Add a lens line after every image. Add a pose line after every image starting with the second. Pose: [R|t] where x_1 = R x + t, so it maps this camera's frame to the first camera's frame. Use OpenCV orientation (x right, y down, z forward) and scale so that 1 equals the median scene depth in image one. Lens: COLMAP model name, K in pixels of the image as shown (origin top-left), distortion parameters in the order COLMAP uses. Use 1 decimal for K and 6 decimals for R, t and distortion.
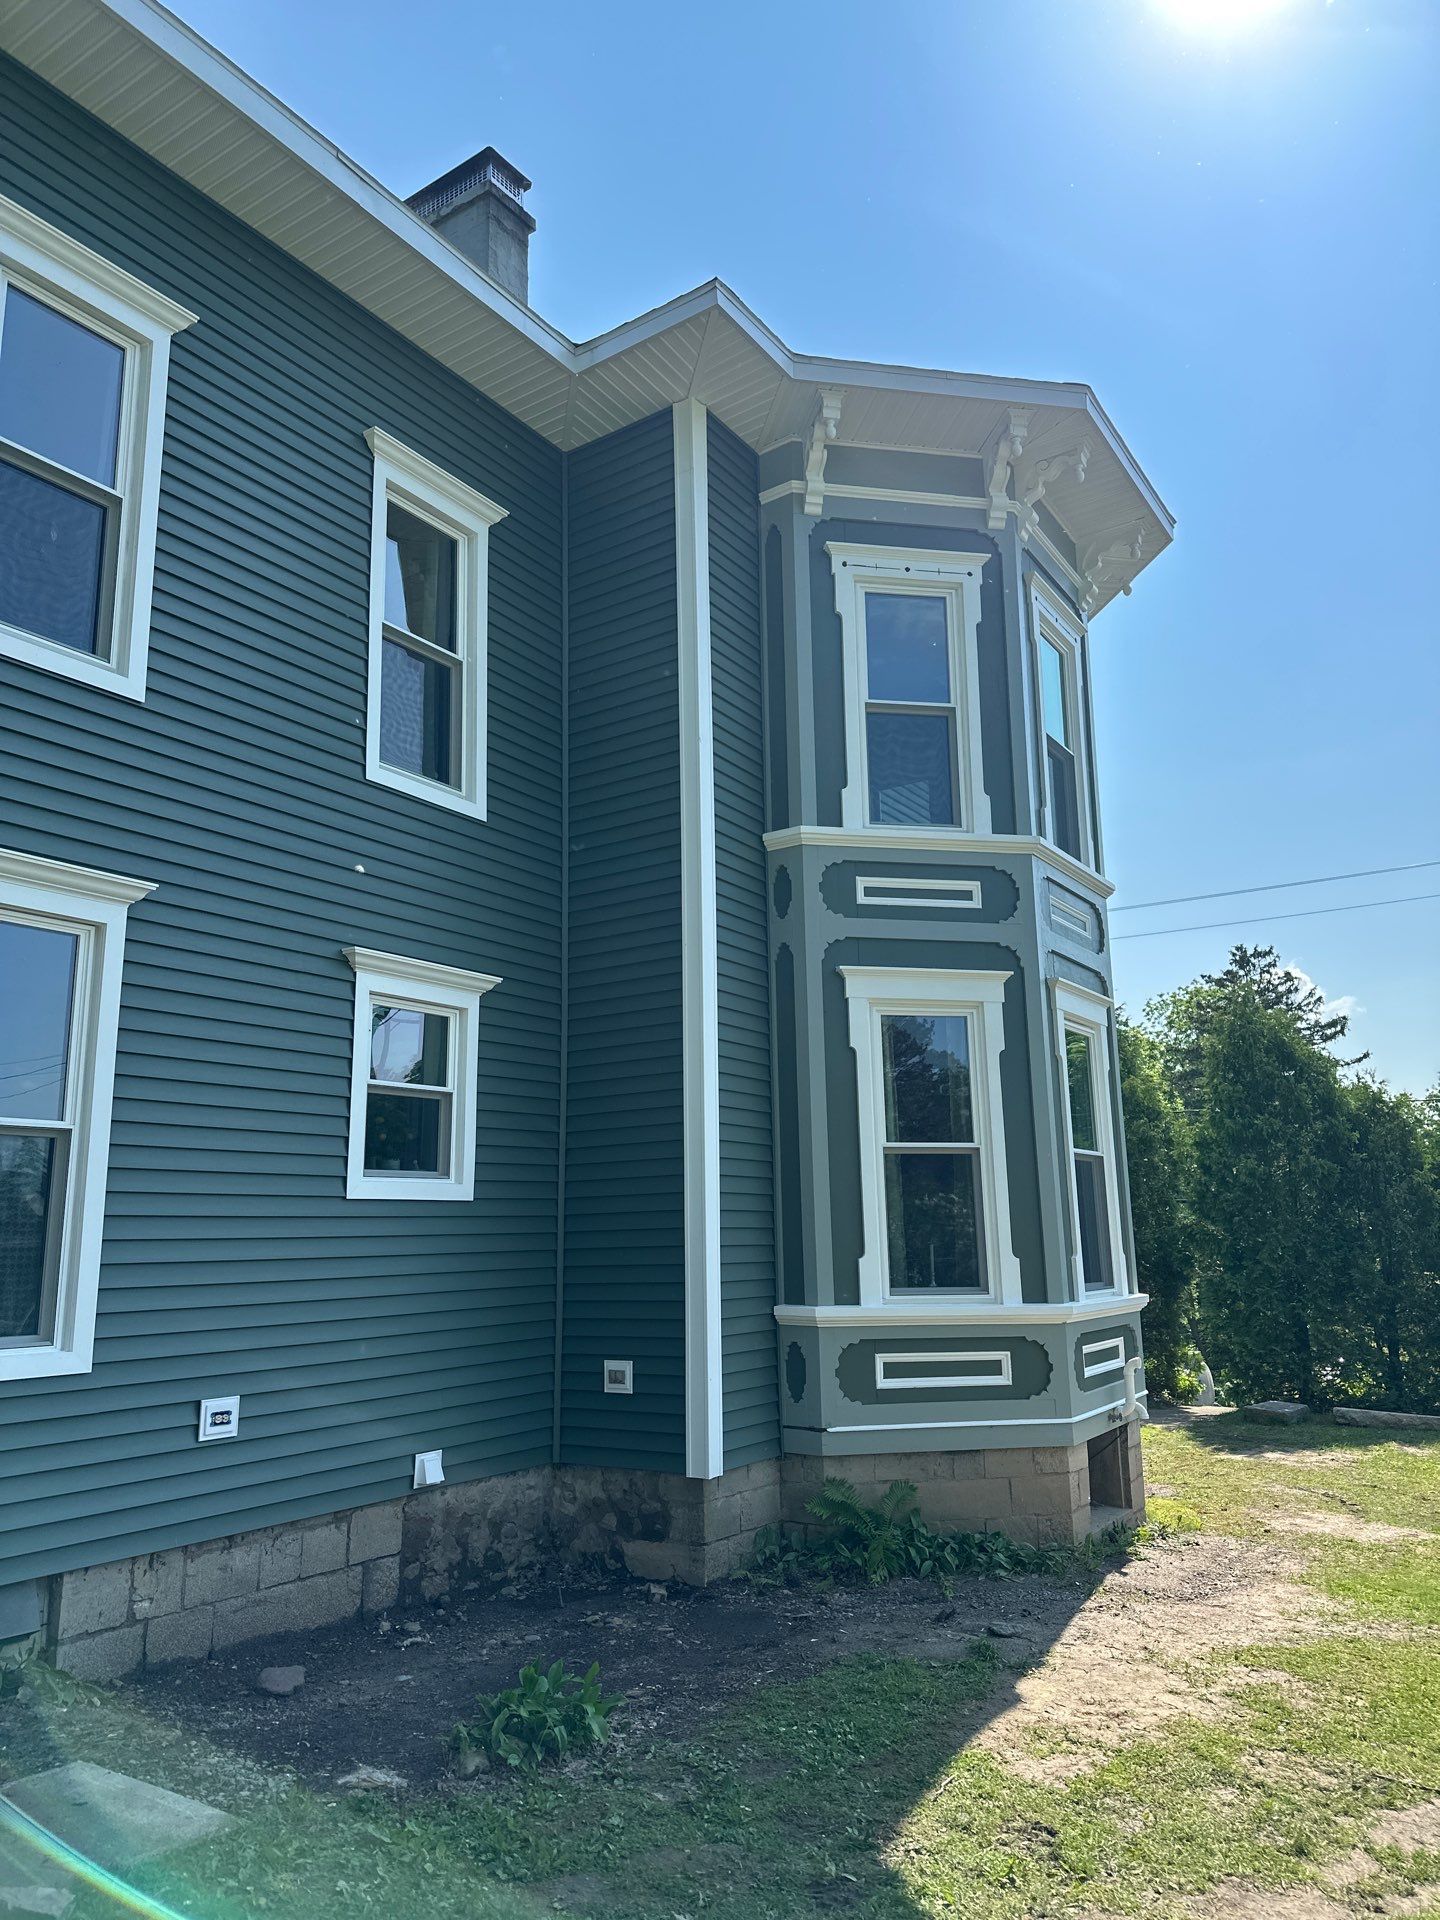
lens RADIAL K [[1337.8, 0, 720.0], [0, 1337.8, 960.0], [0, 0, 1]] dist [0.096695, 0.000383]
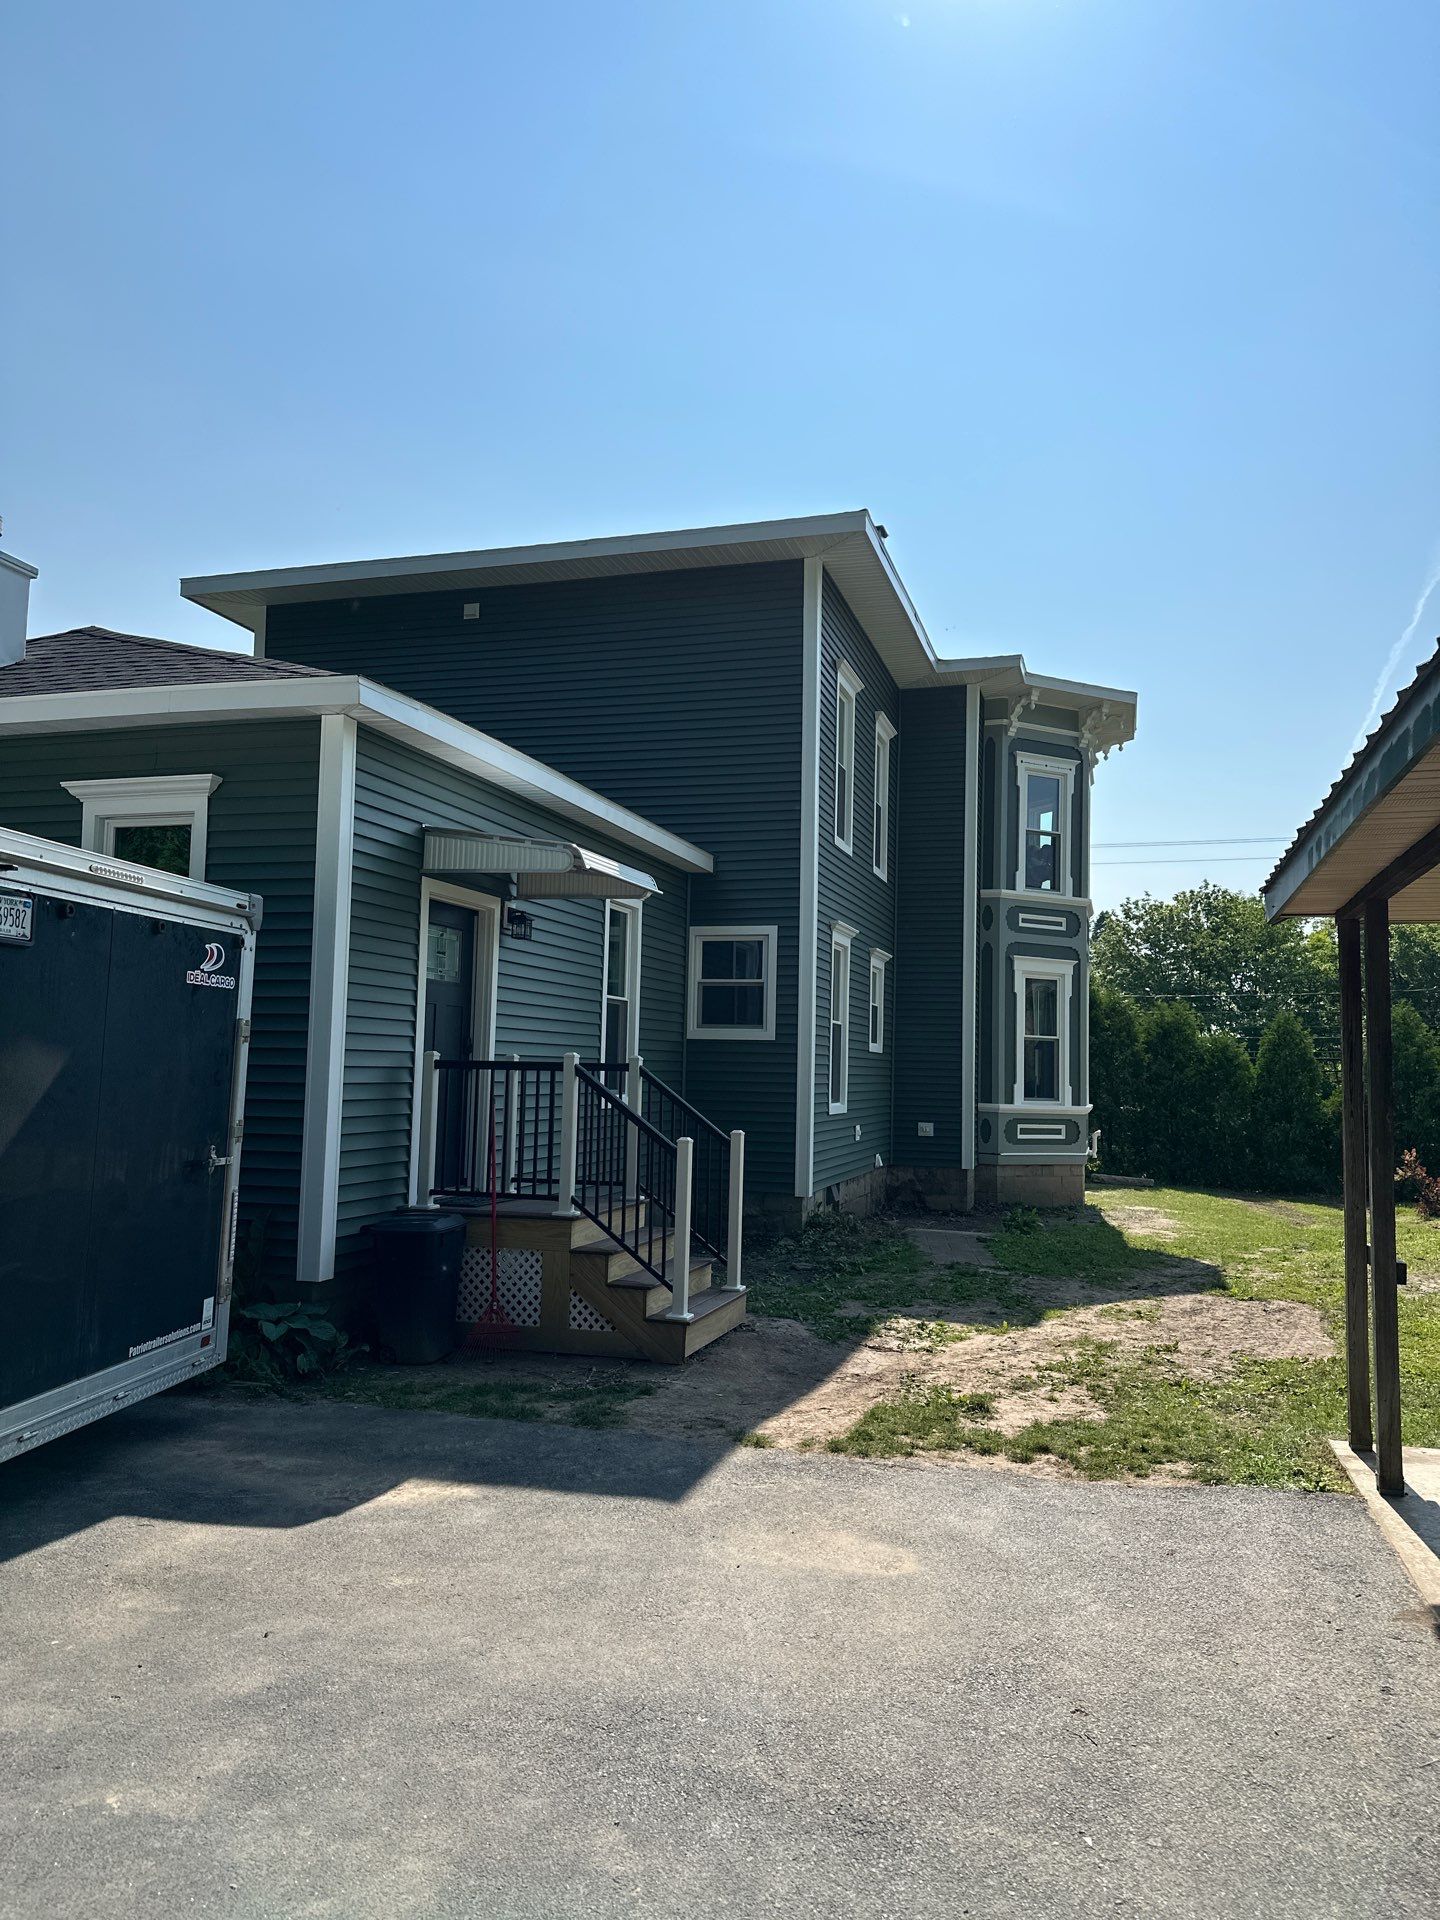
lens RADIAL K [[1337.8, 0, 720.0], [0, 1337.8, 960.0], [0, 0, 1]] dist [0.096695, 0.000383]
pose [[0.957218, 0.064061, 0.282186, -0.995884], [-0.099806, 0.988436, 0.114166, -0.192169], [-0.271609, -0.137446, 0.952542, -0.980297]]
